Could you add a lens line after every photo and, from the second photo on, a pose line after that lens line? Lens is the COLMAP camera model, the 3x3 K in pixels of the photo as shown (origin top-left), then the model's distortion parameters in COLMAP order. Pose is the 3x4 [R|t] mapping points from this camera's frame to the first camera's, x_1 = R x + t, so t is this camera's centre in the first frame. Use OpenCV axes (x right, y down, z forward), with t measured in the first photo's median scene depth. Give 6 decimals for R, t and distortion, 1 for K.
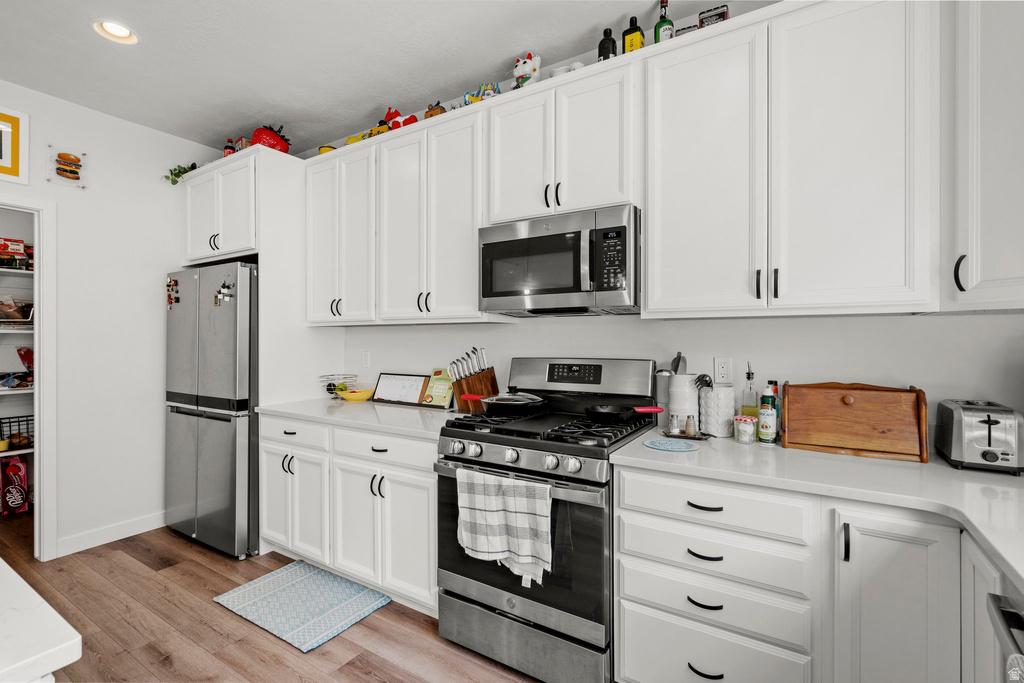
lens RADIAL K [[468.1, 0, 507.2], [0, 468.1, 341.8], [0, 0, 1]] dist [-0.002585, -0.000368]
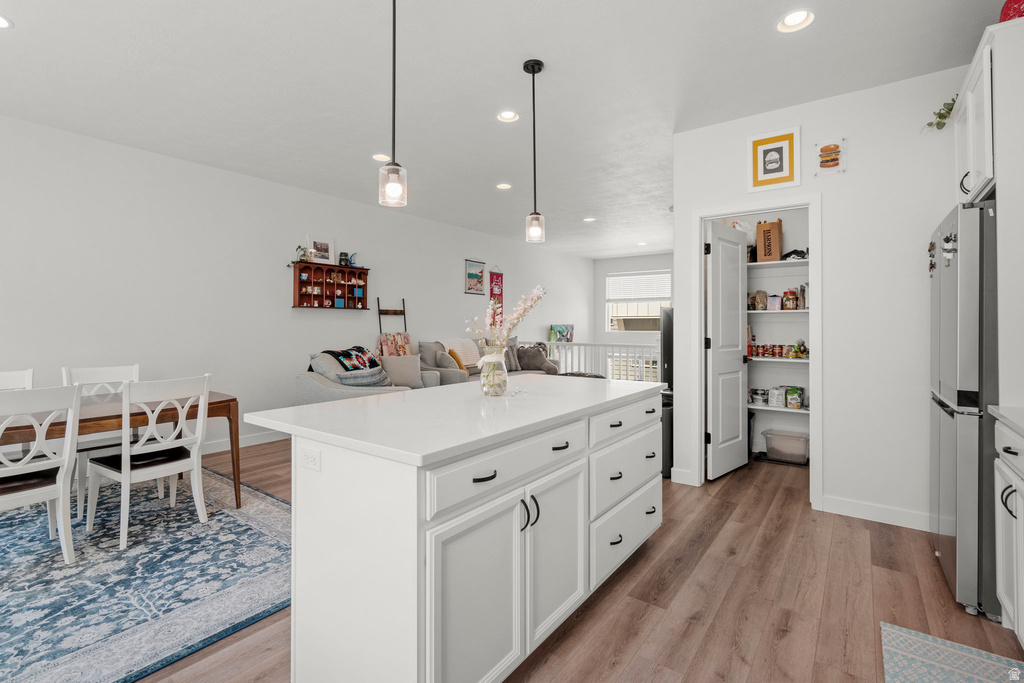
lens RADIAL K [[468.1, 0, 512.8], [0, 468.1, 322.9], [0, 0, 1]] dist [-0.002585, -0.000368]
pose [[-0.075676, -0.005099, -0.997119, 0.215156], [-0.010196, 0.999939, -0.004340, 0.028259], [0.997080, 0.009838, -0.075723, 0.358184]]
